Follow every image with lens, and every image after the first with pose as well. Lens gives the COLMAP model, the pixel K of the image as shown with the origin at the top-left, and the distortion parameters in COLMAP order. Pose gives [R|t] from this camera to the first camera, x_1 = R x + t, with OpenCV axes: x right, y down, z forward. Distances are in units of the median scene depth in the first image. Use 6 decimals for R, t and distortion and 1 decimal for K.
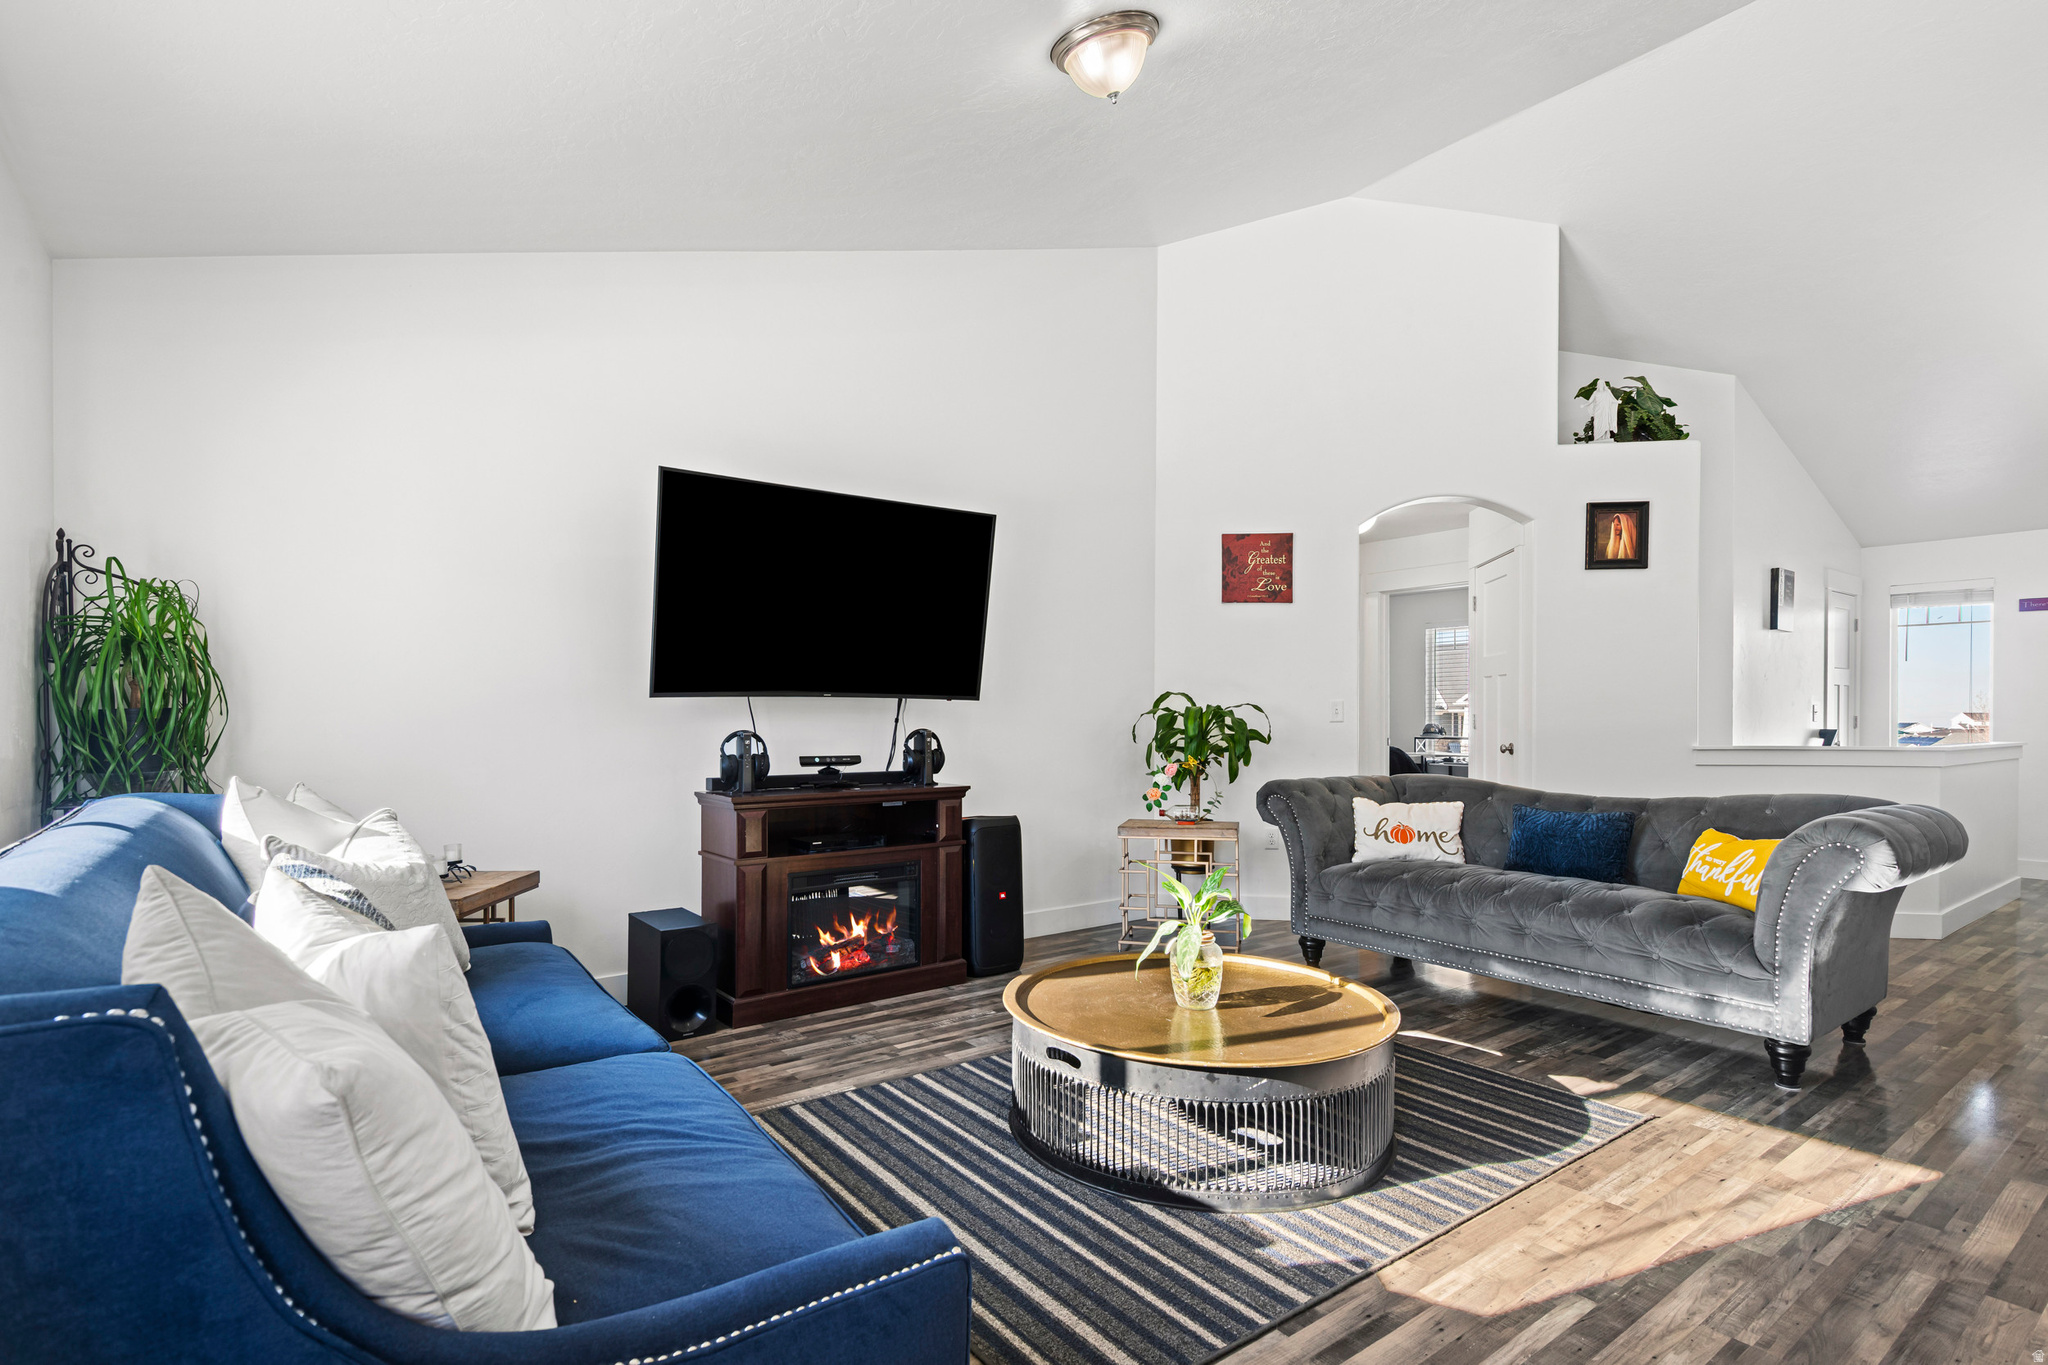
lens RADIAL K [[1008.8, 0, 1035.1], [0, 1008.8, 695.2], [0, 0, 1]] dist [0.026330, -0.012628]
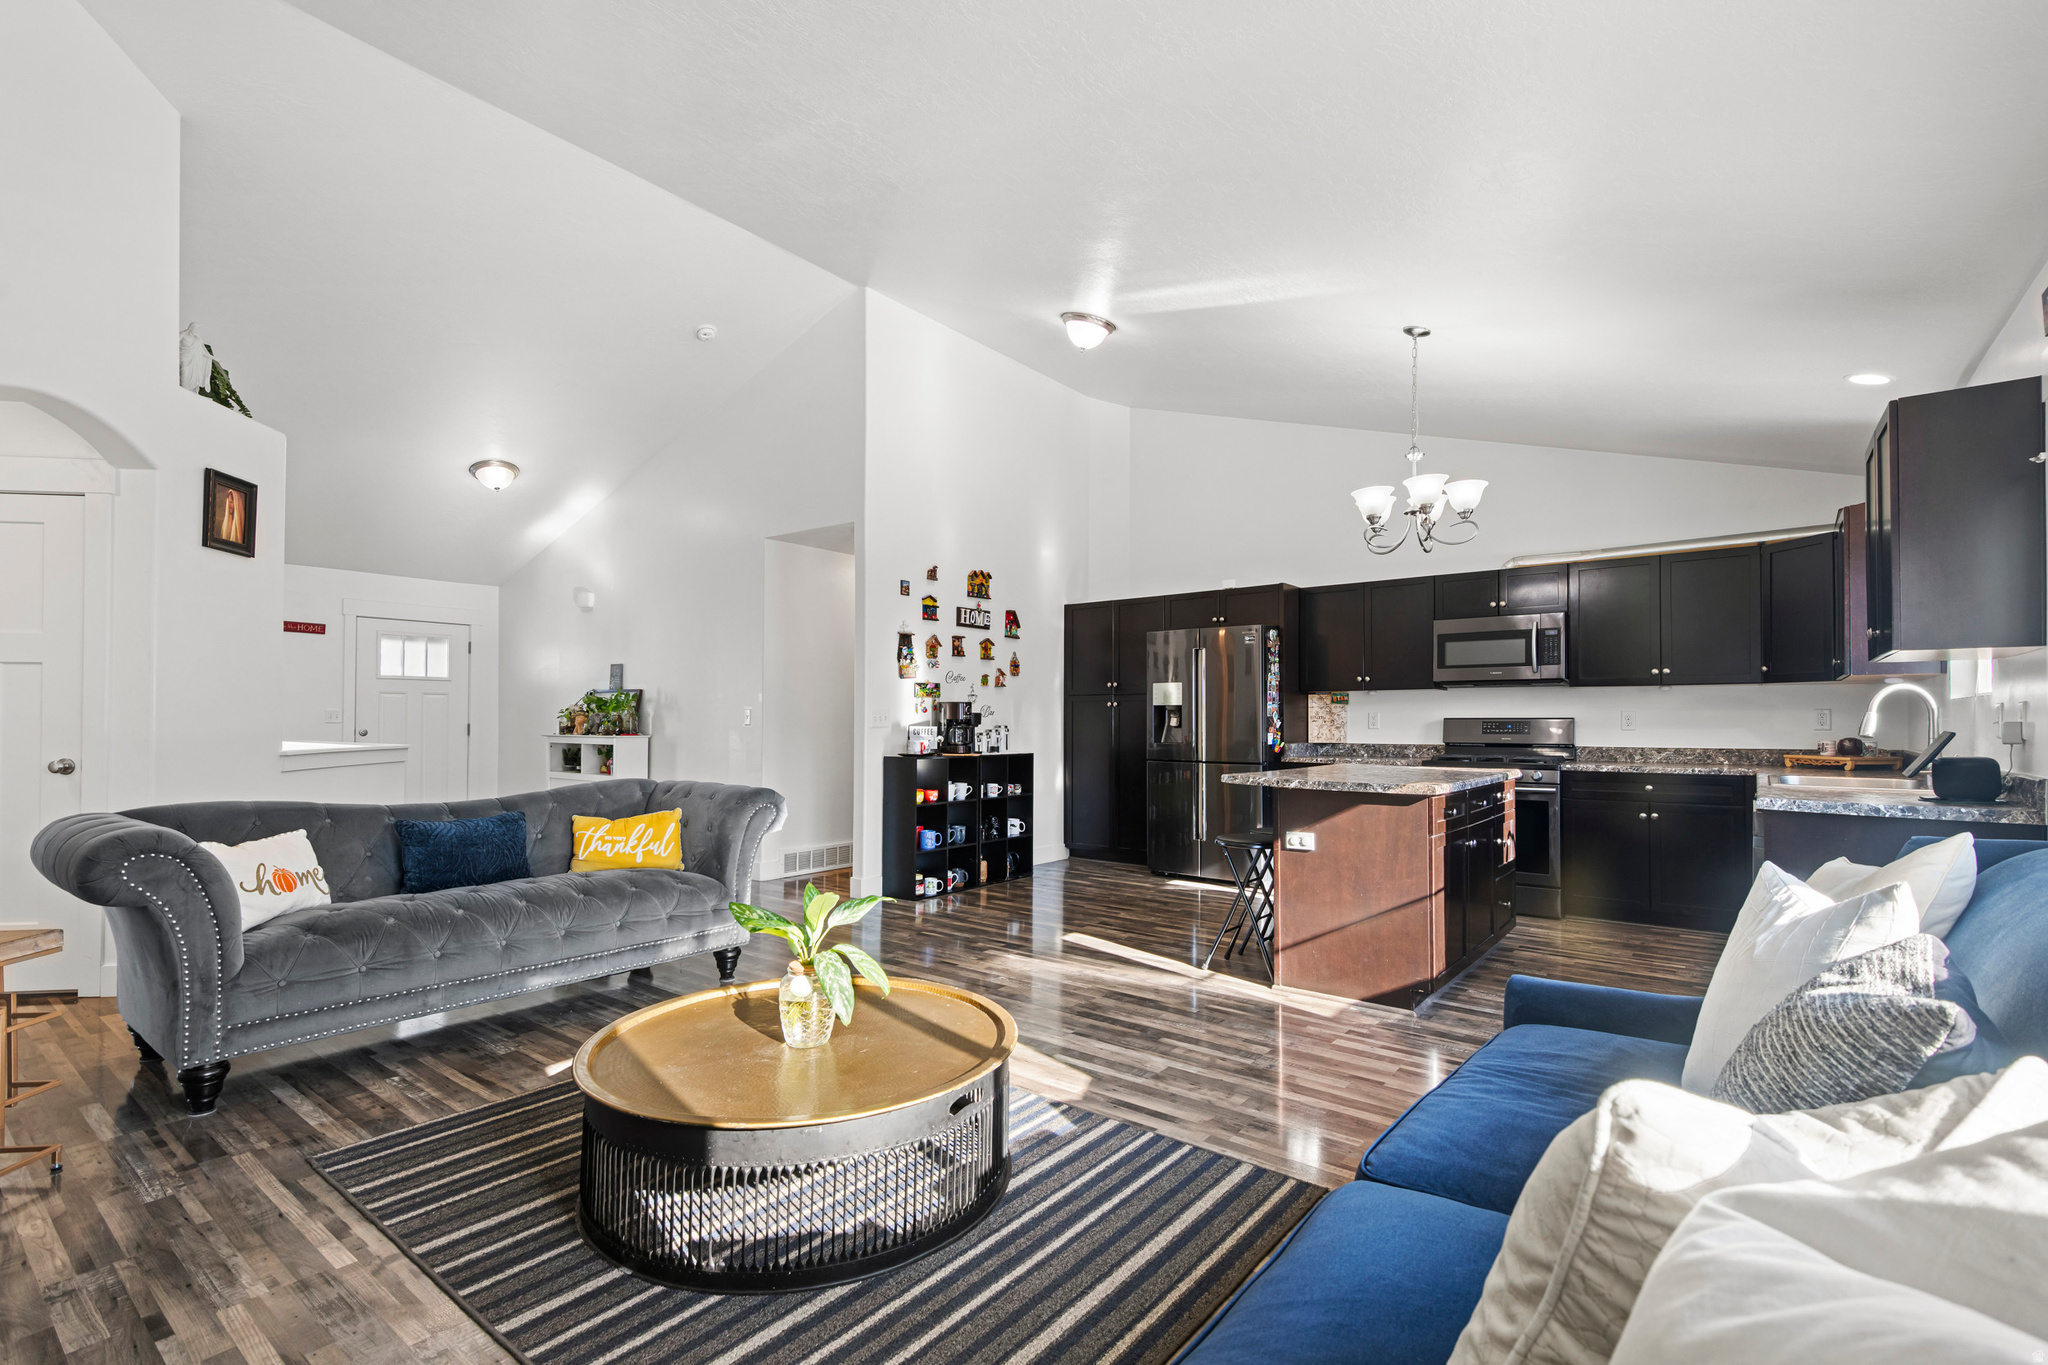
lens RADIAL K [[928.1, 0, 1010.3], [0, 928.1, 721.2], [0, 0, 1]] dist [0.029569, -0.010028]
pose [[-0.235233, -0.006273, 0.971919, -0.526383], [-0.017390, 0.999846, 0.002244, 0.008732], [-0.971783, -0.016374, -0.235306, 0.773057]]
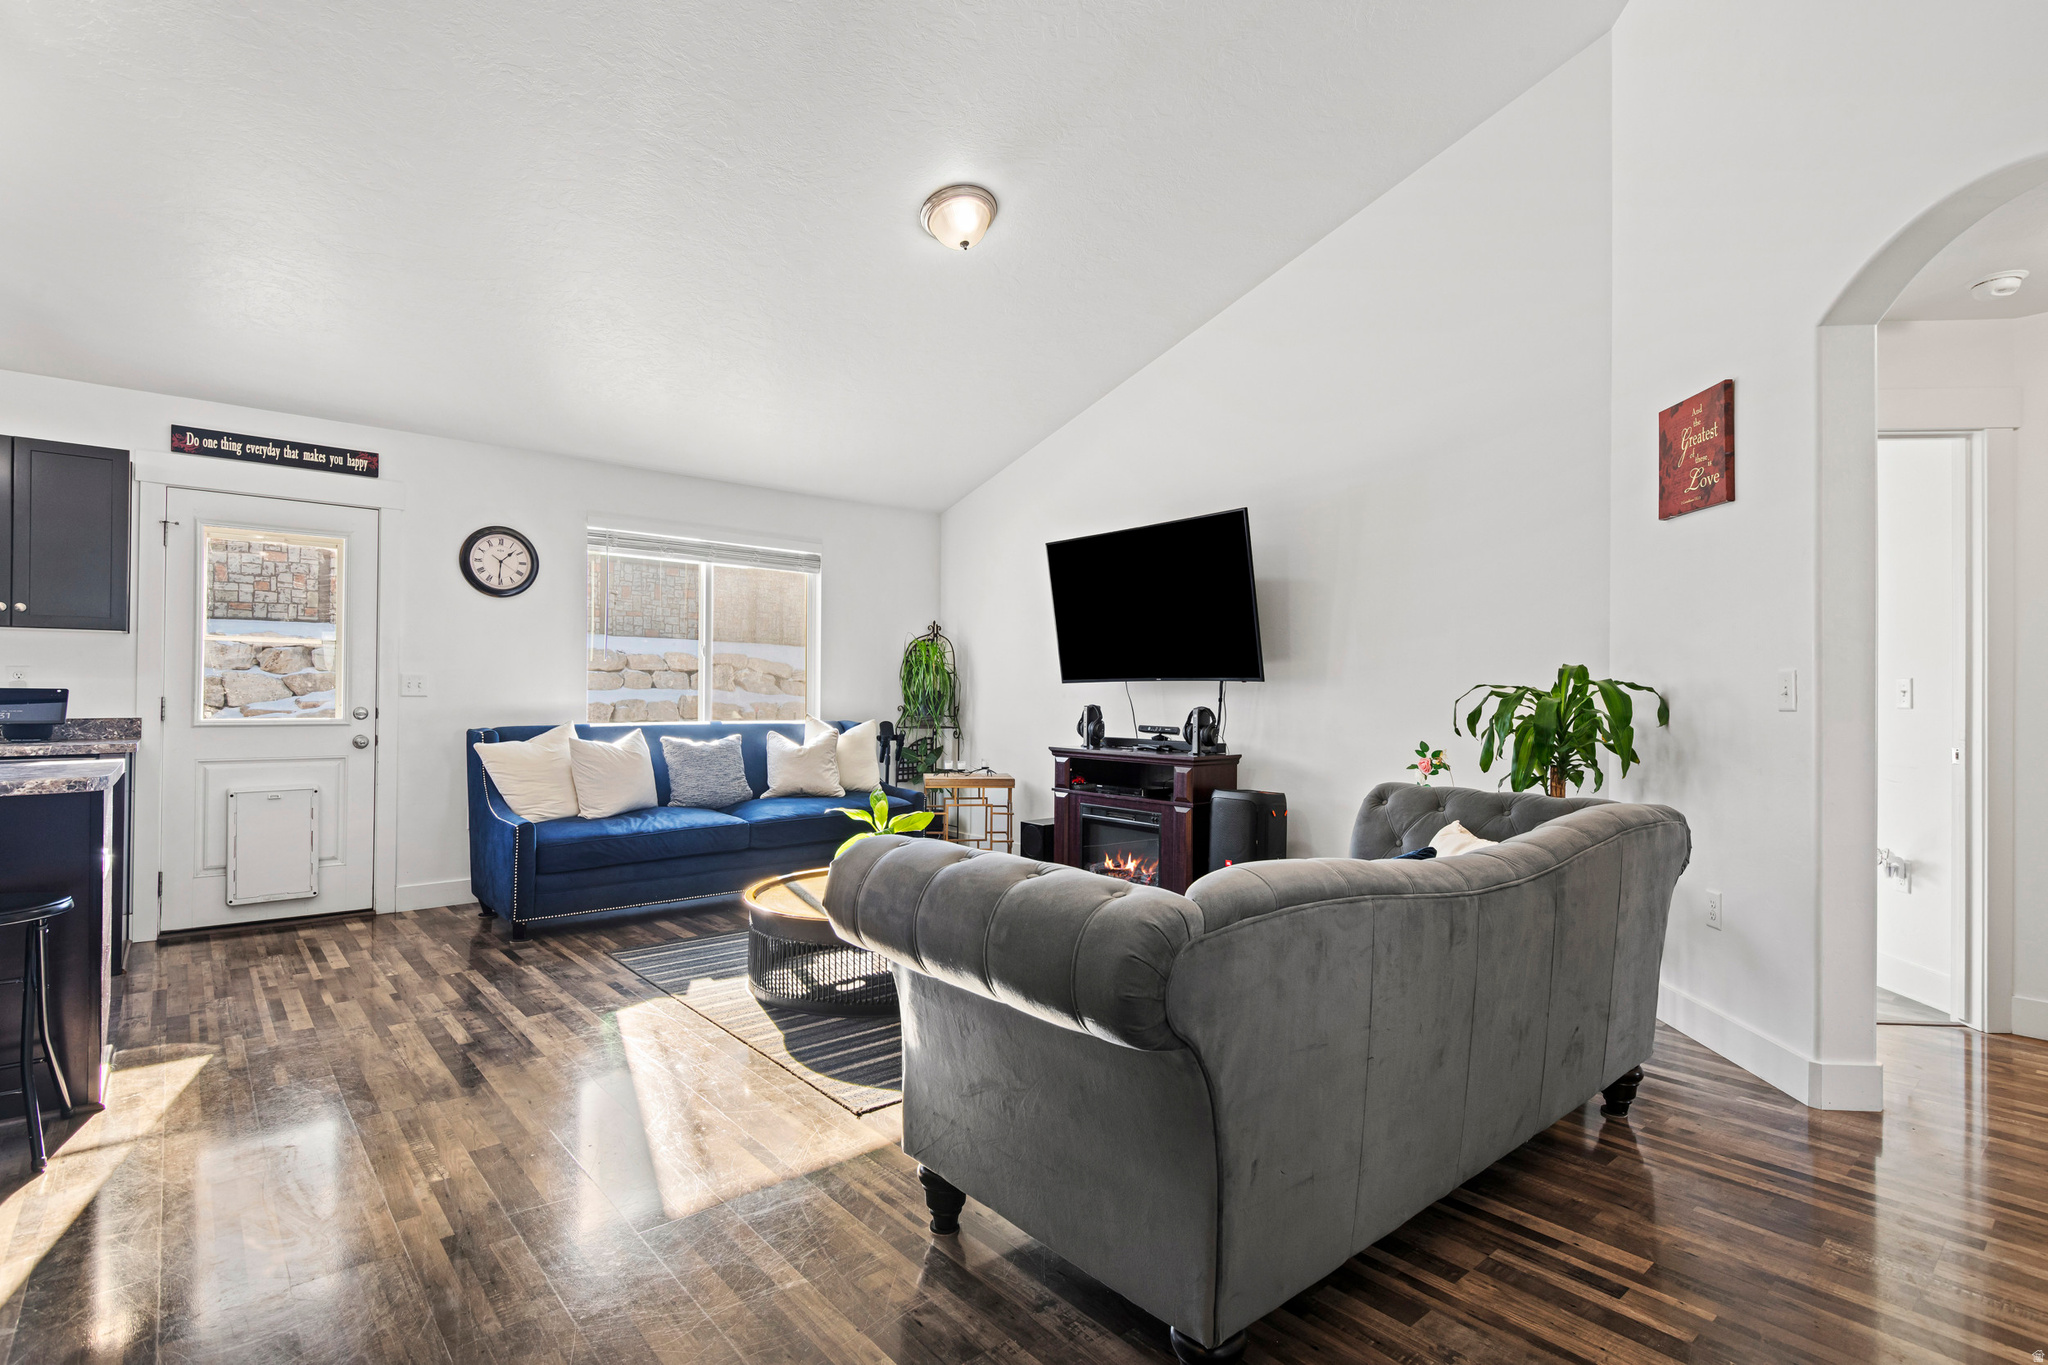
lens RADIAL K [[1008.8, 0, 1023.1], [0, 1008.8, 679.1], [0, 0, 1]] dist [0.026330, -0.012628]
pose [[0.040318, -0.015792, -0.999062, 1.194162], [0.007568, 0.999851, -0.015499, 0.020939], [0.999158, -0.006936, 0.040432, 0.856995]]
